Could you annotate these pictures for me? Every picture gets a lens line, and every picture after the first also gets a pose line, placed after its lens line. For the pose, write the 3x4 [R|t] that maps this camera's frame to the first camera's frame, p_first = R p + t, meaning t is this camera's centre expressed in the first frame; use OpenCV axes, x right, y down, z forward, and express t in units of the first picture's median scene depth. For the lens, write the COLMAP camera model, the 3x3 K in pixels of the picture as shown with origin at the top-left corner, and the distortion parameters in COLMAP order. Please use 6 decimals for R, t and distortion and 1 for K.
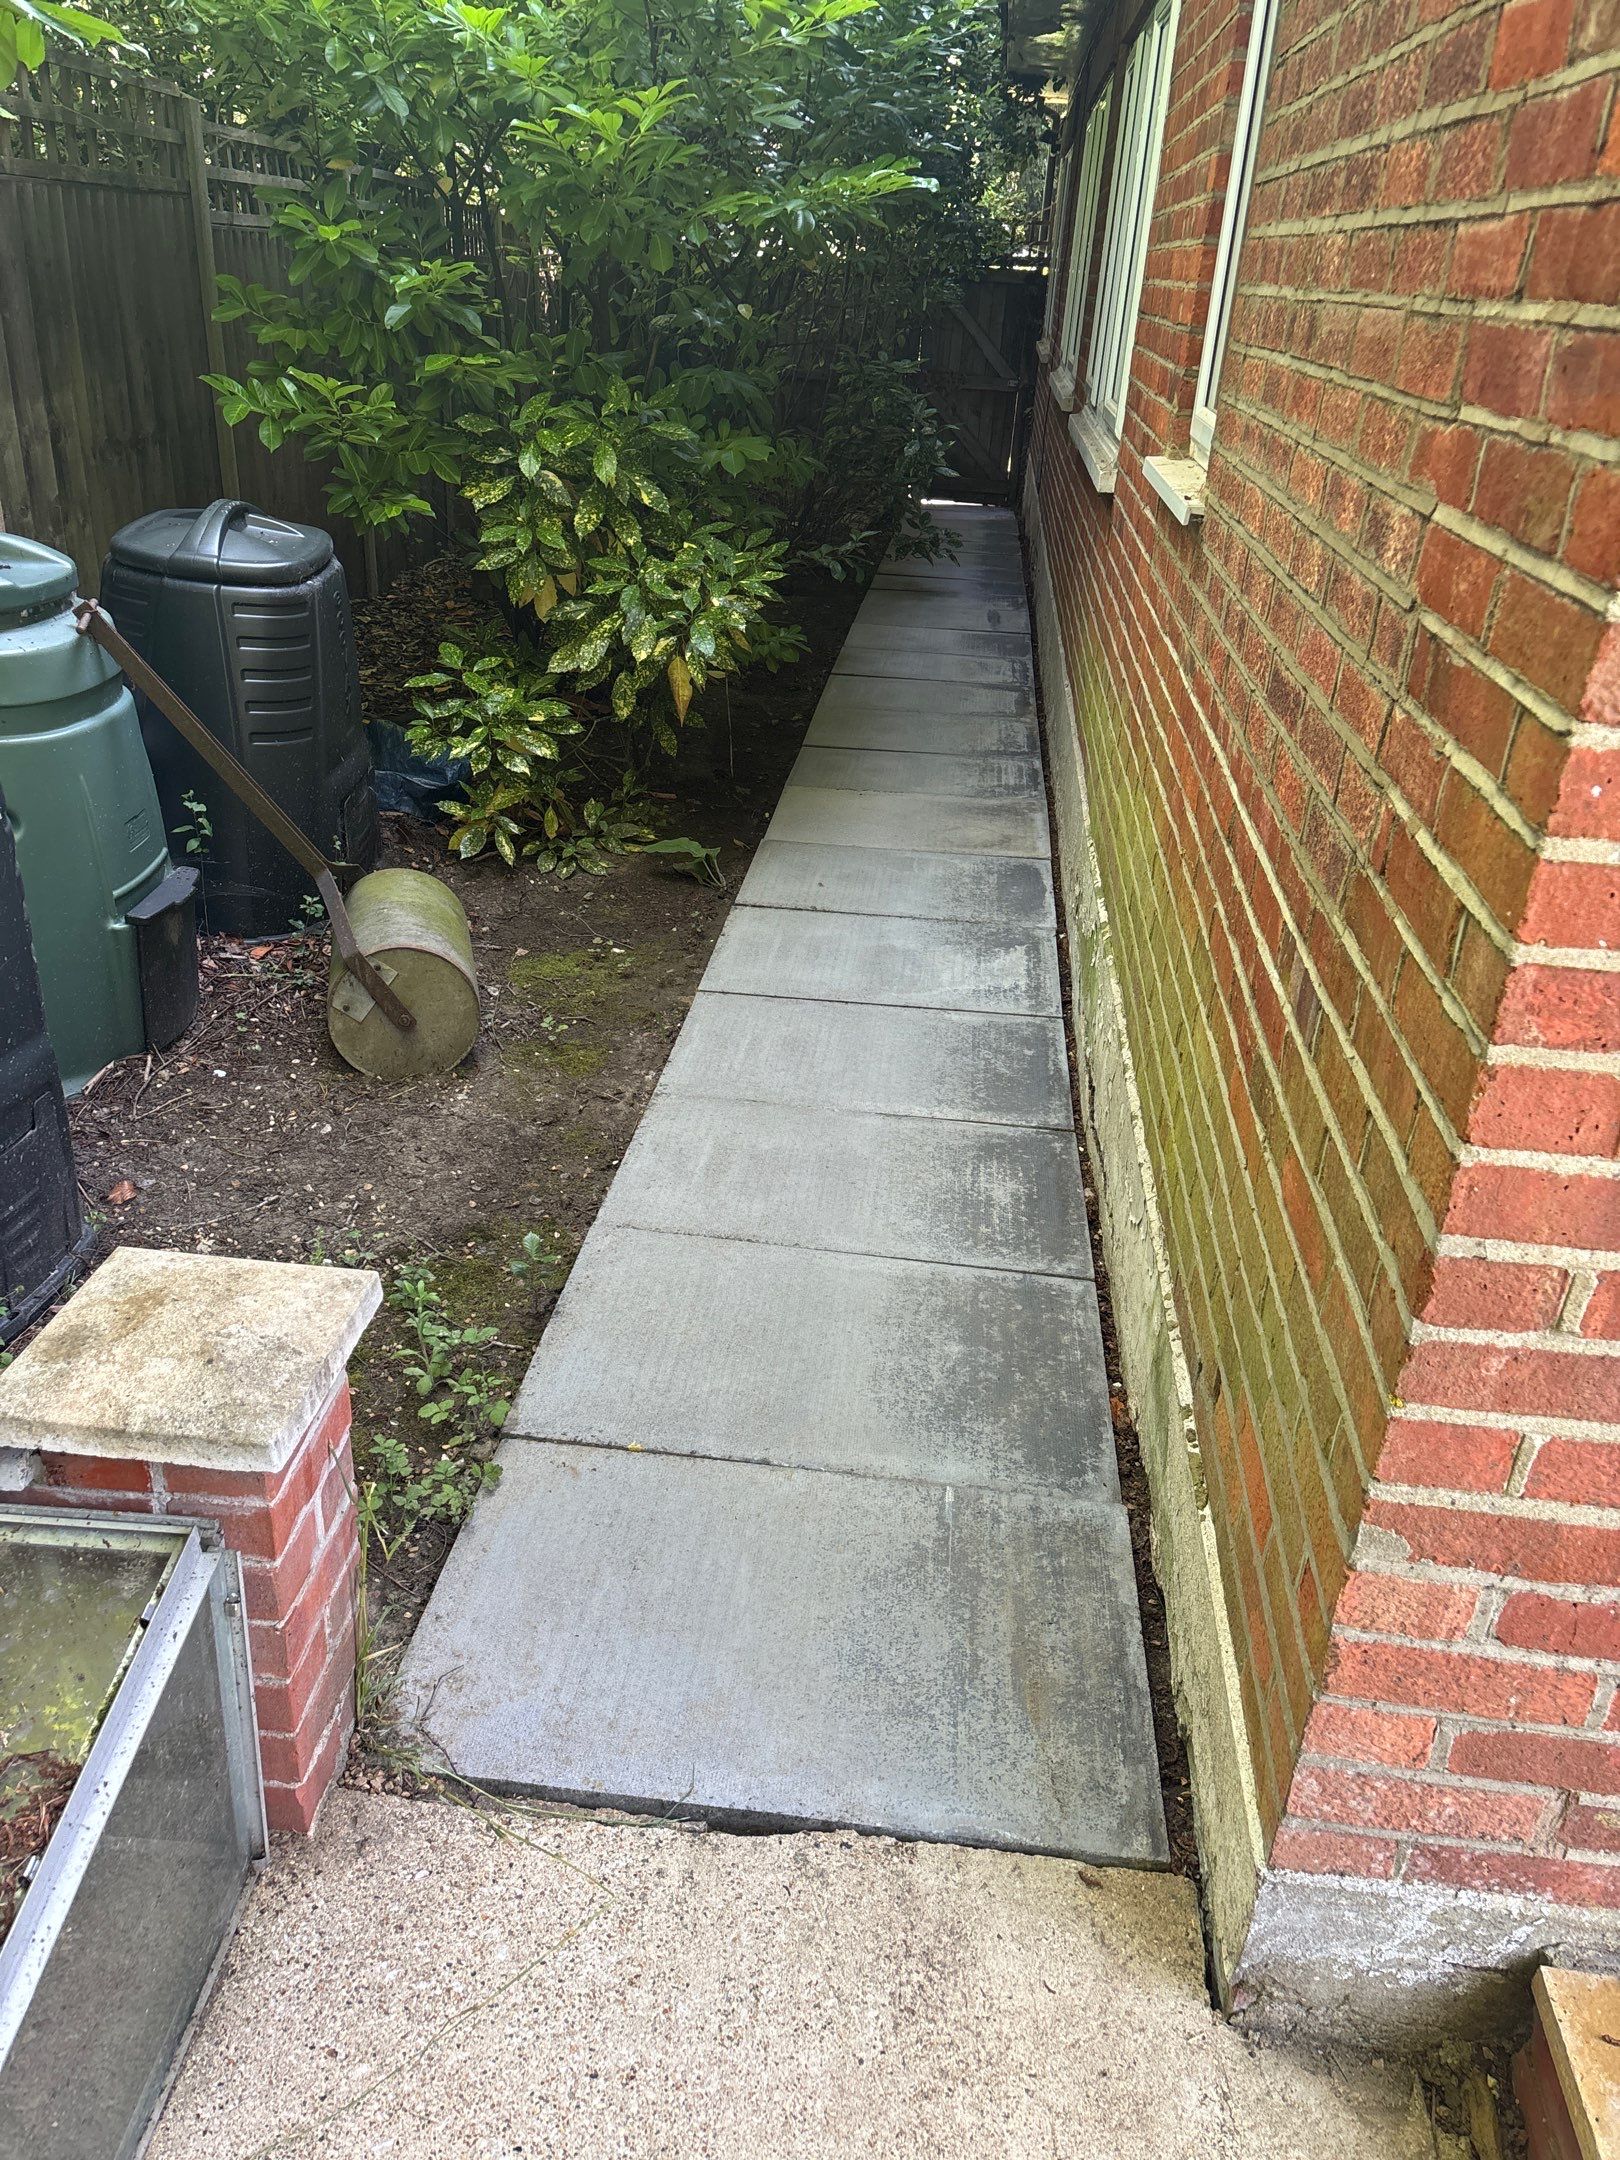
lens RADIAL K [[1594.0, 0, 810.0], [0, 1594.0, 1080.0], [0, 0, 1]] dist [0.001709, 0.035686]
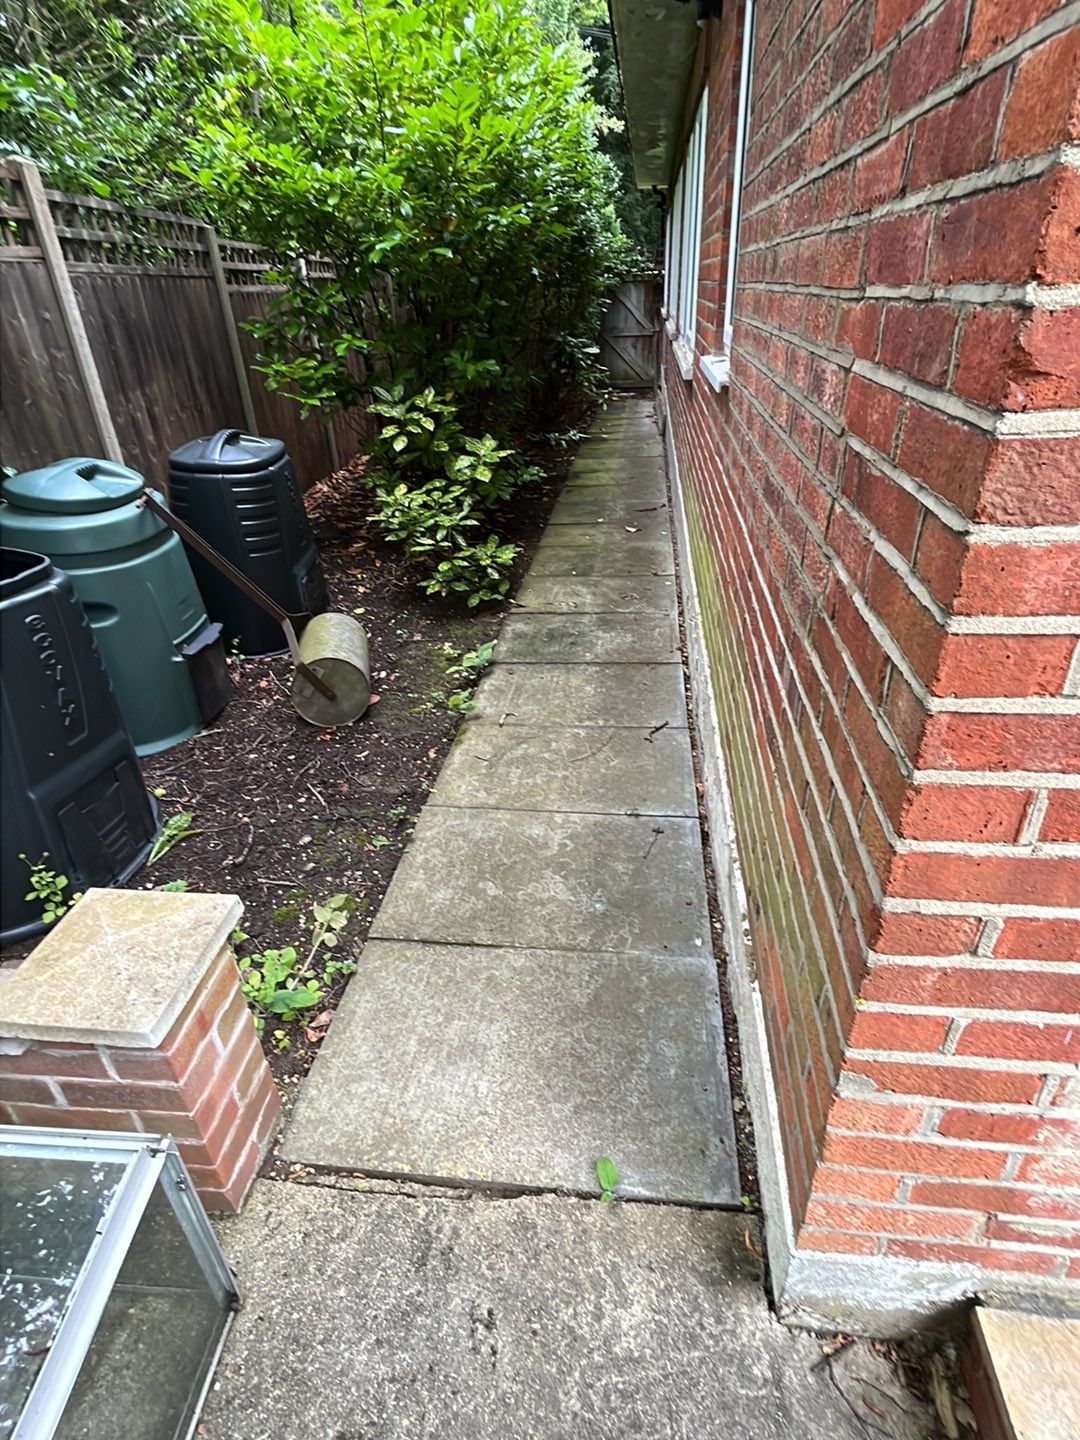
lens RADIAL K [[762.8, 0, 540.0], [0, 762.8, 720.0], [0, 0, 1]] dist [-0.003295, 0.000416]
pose [[0.995706, -0.074506, -0.054947, 0.123148], [0.077112, 0.995917, 0.046938, -0.091152], [0.051226, -0.050973, 0.997385, 0.284462]]
